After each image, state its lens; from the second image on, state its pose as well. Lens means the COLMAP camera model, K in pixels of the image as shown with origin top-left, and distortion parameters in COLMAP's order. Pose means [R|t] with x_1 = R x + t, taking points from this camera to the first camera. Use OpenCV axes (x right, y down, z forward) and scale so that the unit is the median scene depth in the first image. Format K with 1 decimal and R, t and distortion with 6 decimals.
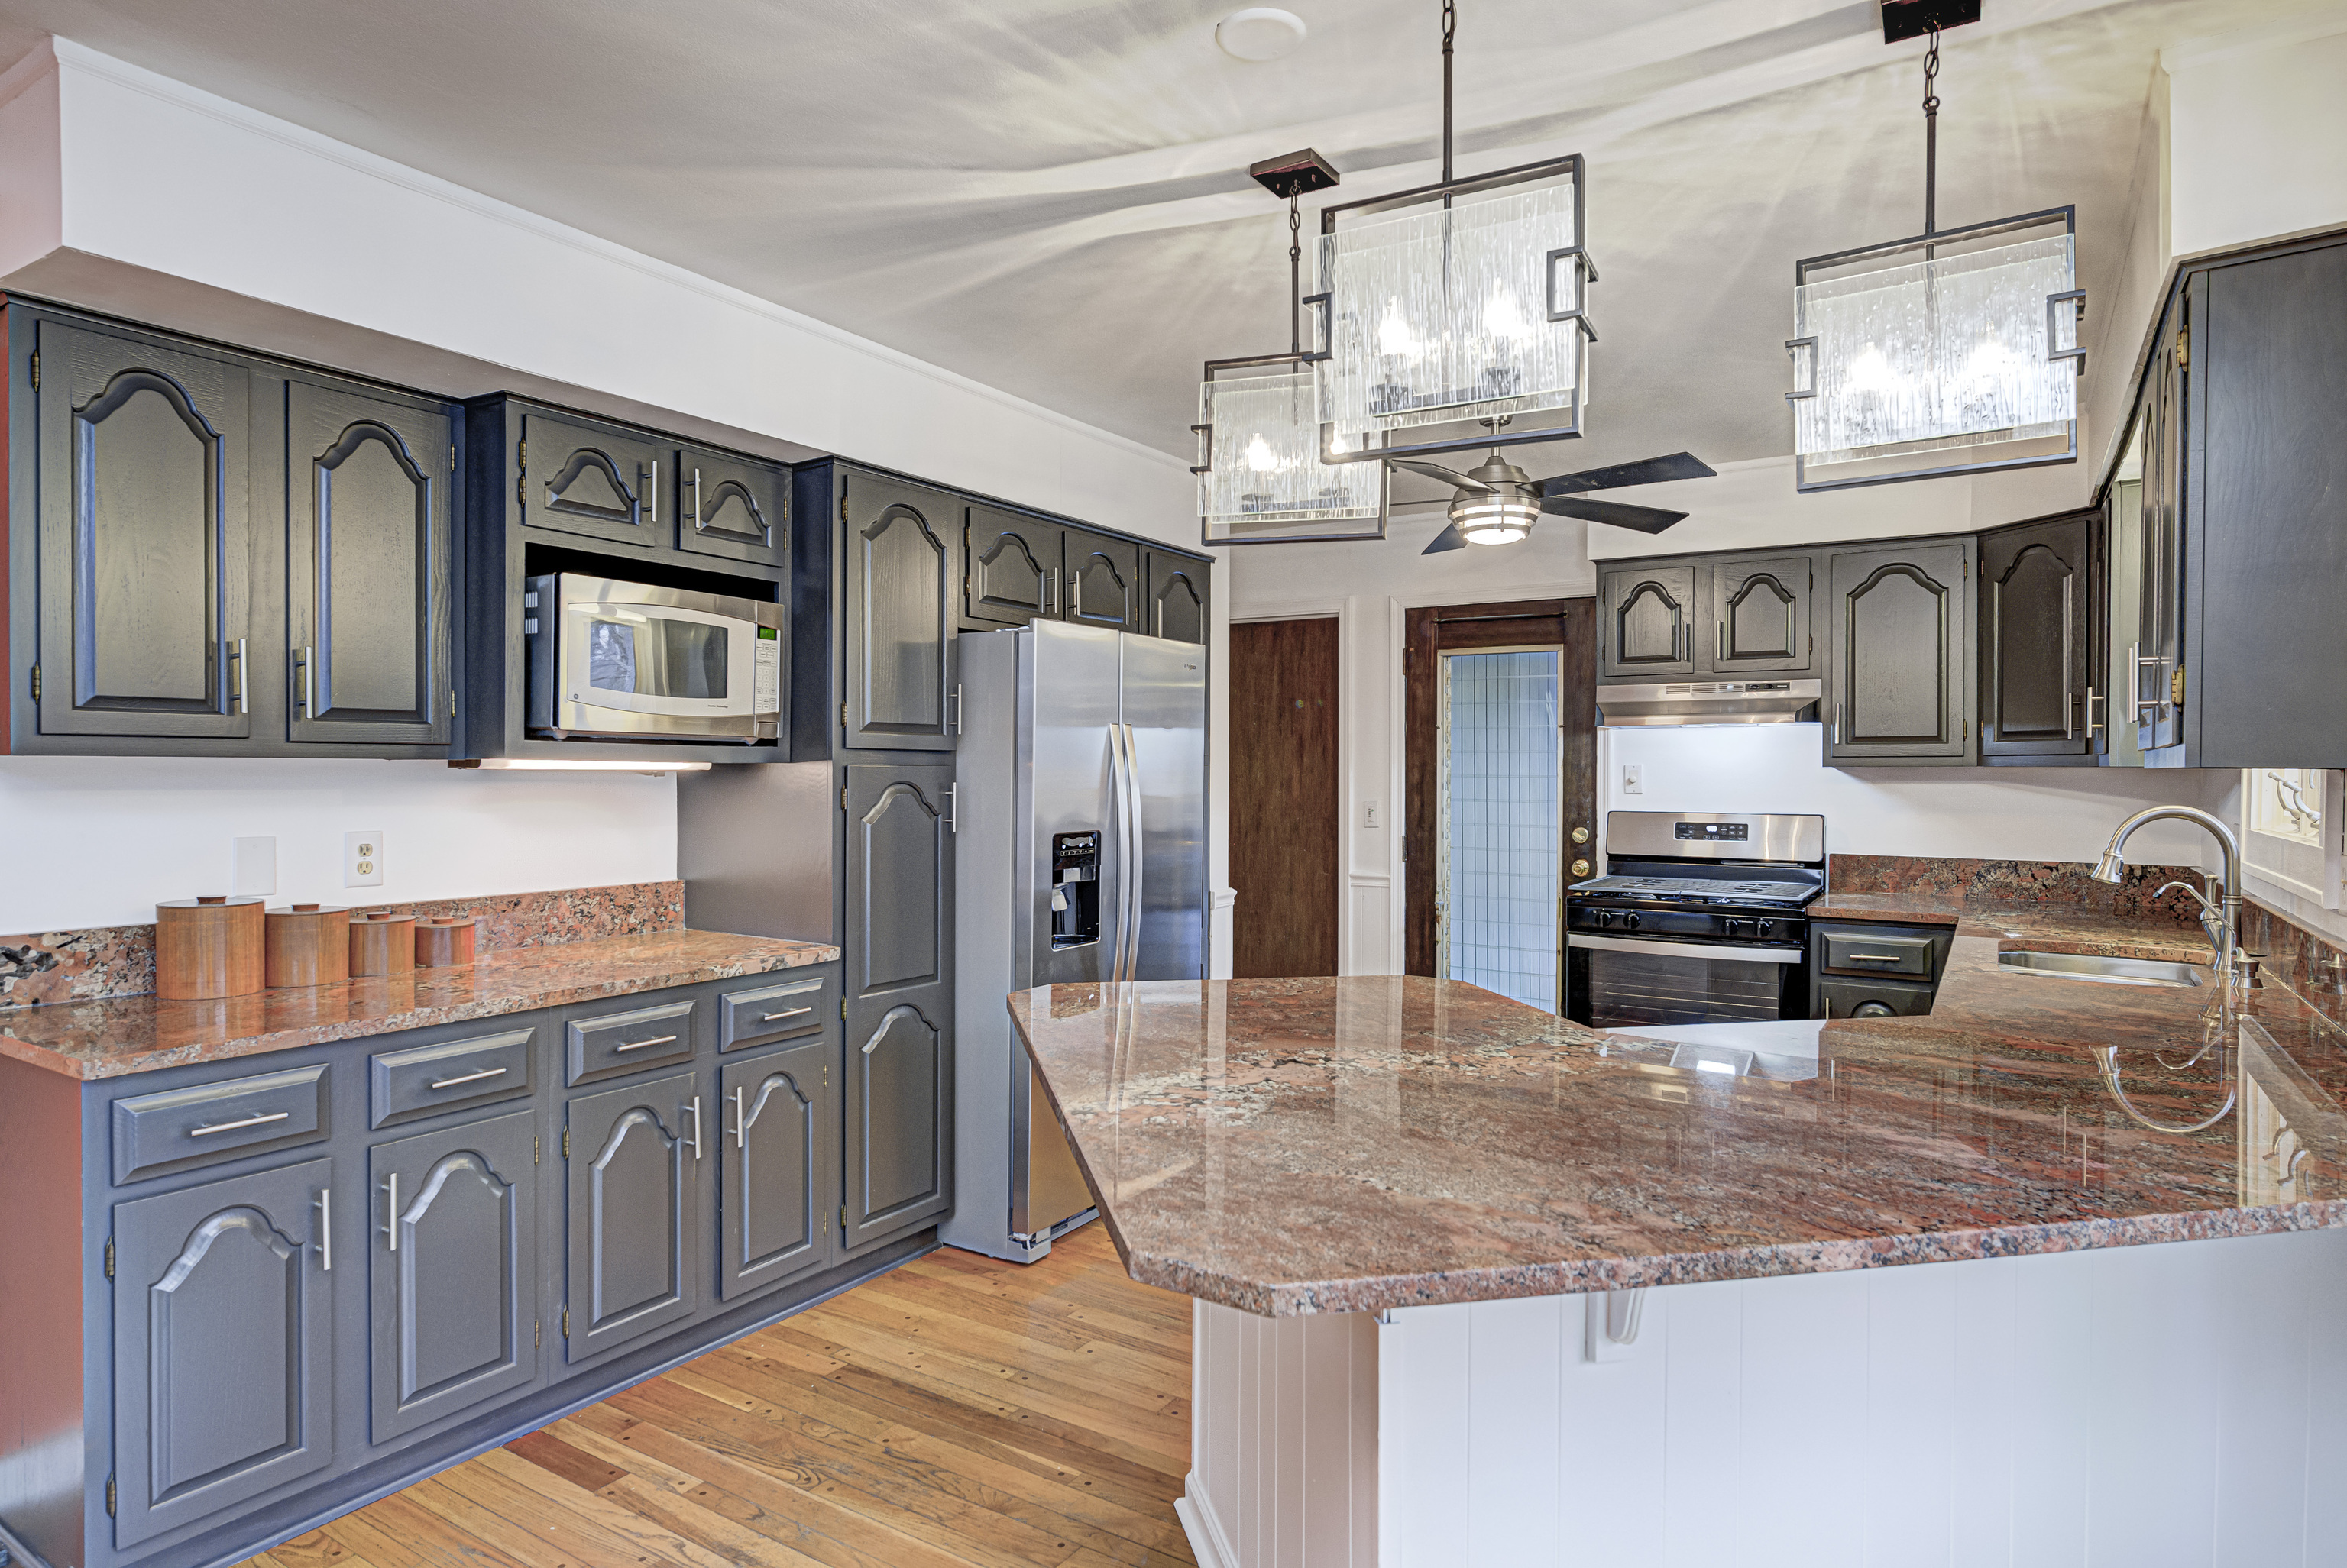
lens RADIAL K [[1323.8, 0, 1173.0], [0, 1323.8, 778.0], [0, 0, 1]] dist [0.007705, 0.000599]
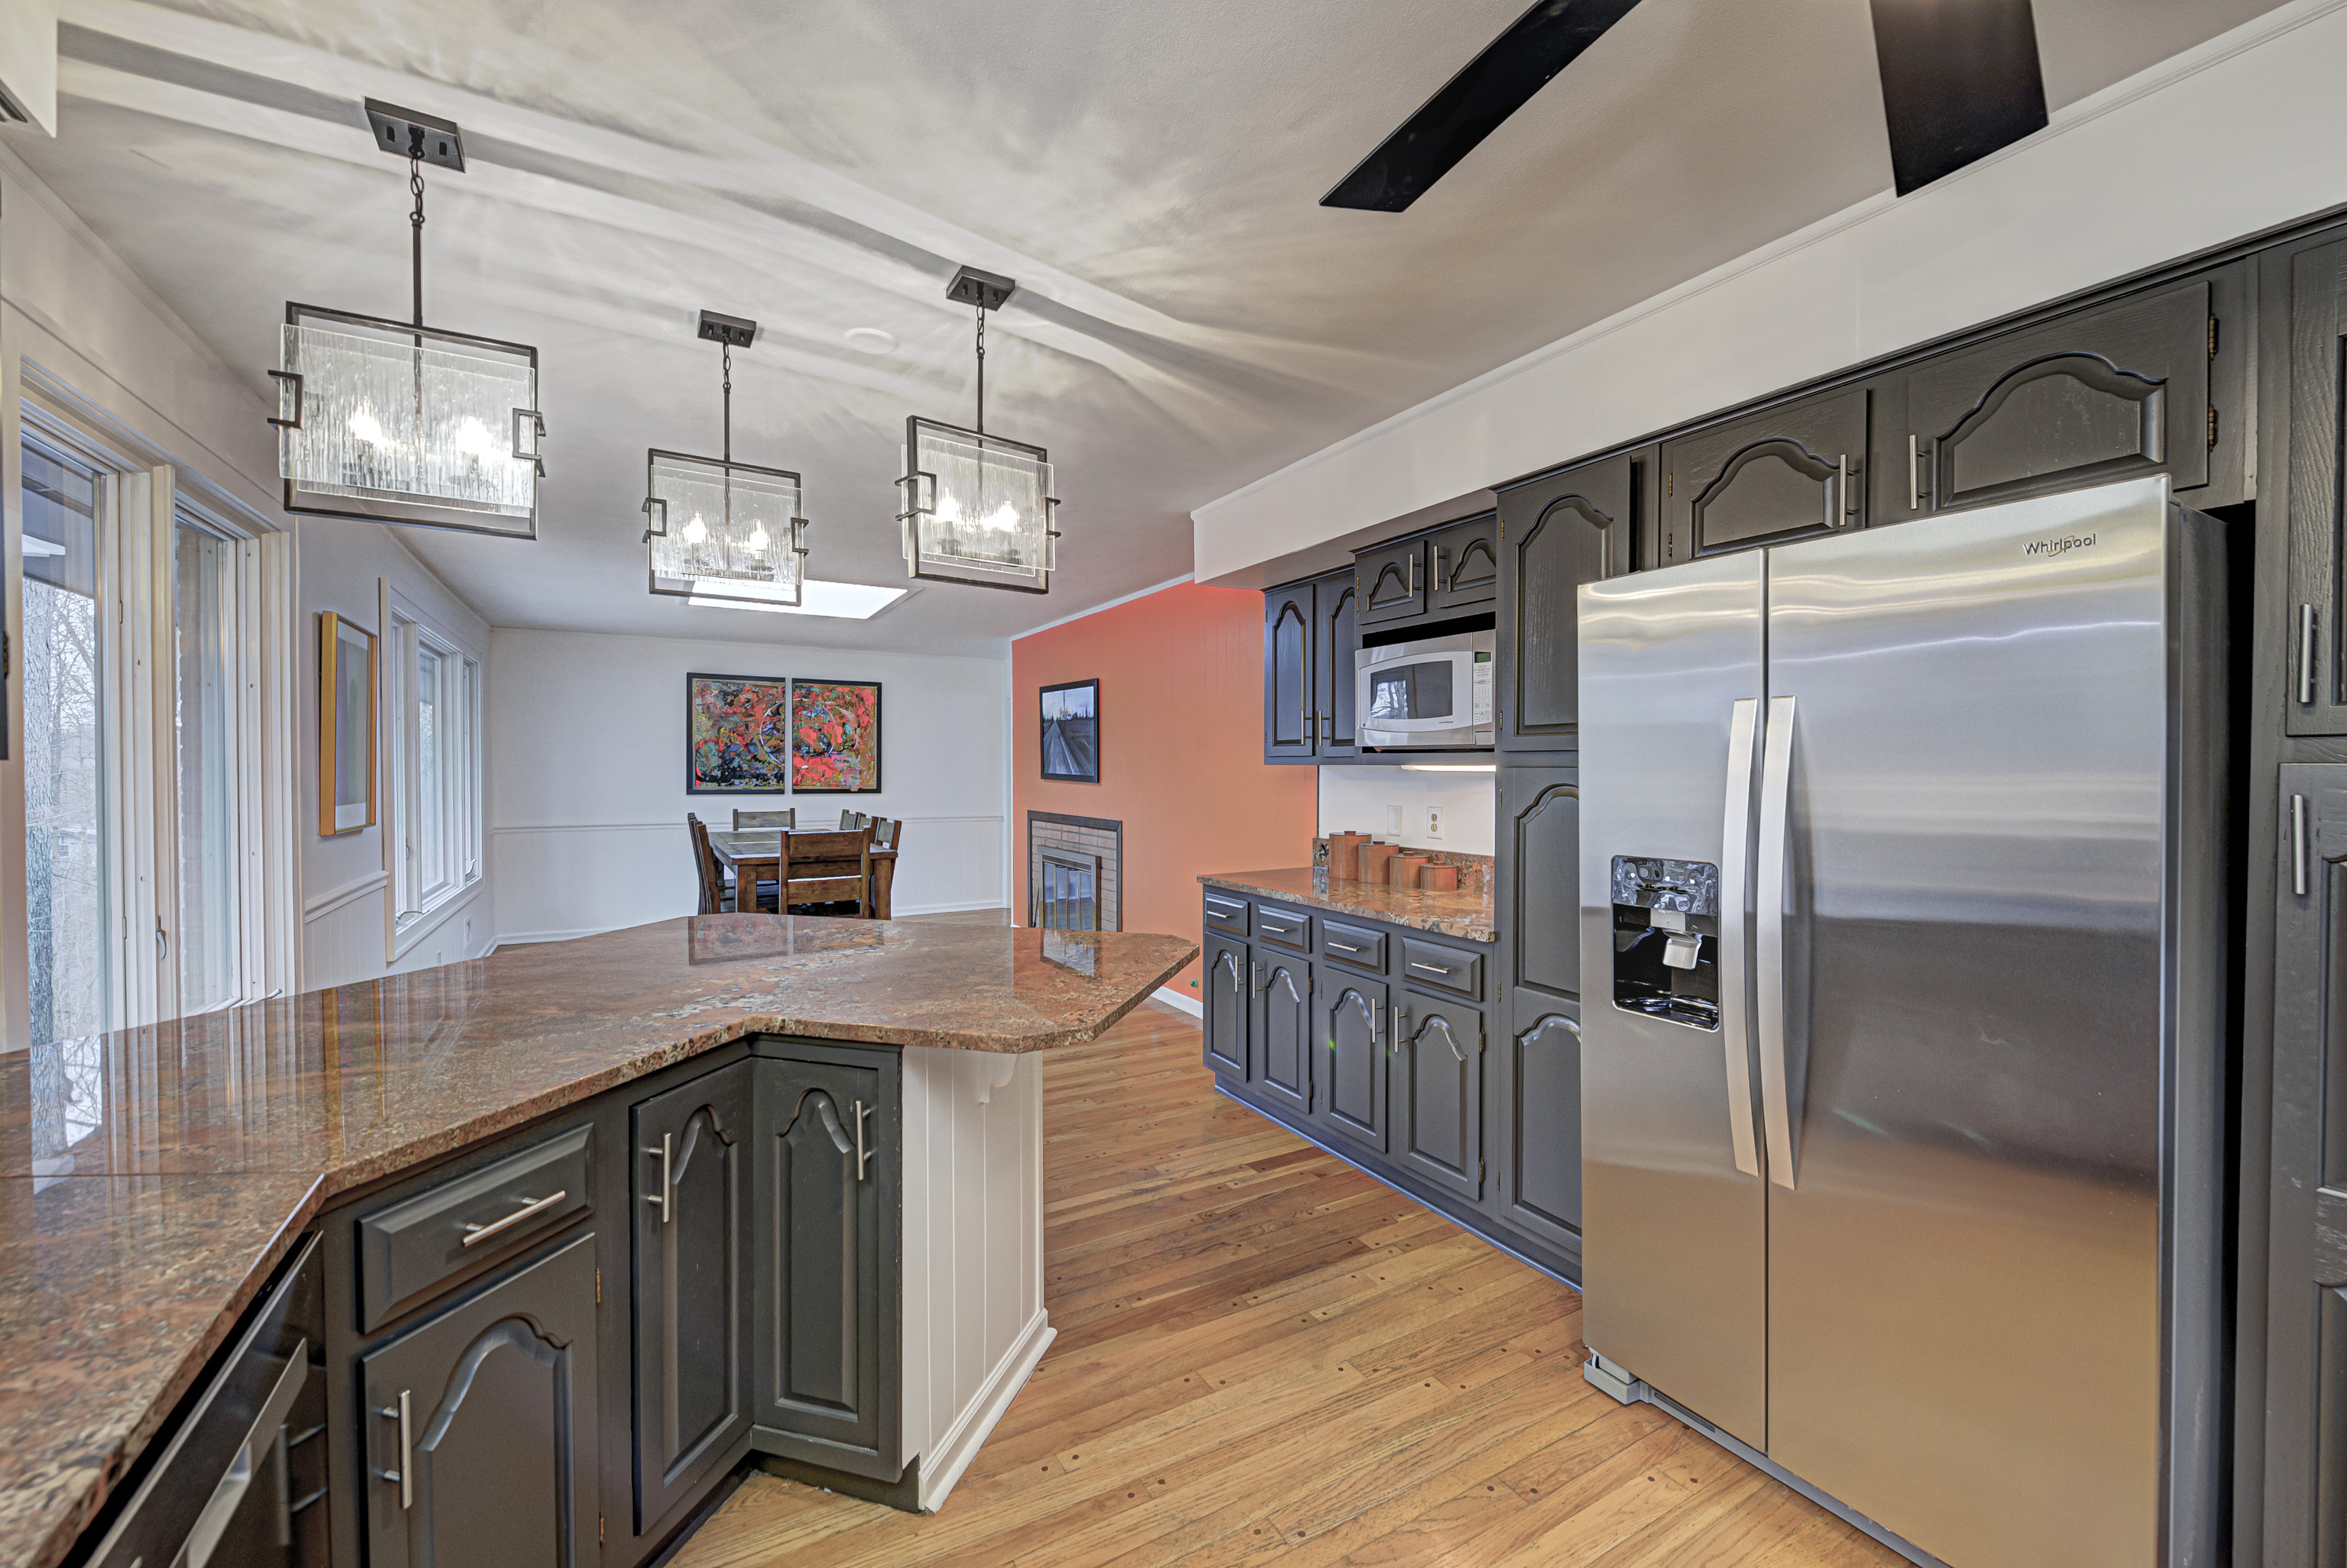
lens RADIAL K [[931.3, 0, 1171.4], [0, 931.3, 775.4], [0, 0, 1]] dist [0.002046, 0.001896]
pose [[-0.467452, 0.001069, -0.884018, 0.192861], [-0.015269, 0.999840, 0.009283, -0.002001], [0.883887, 0.017837, -0.467361, 0.387950]]
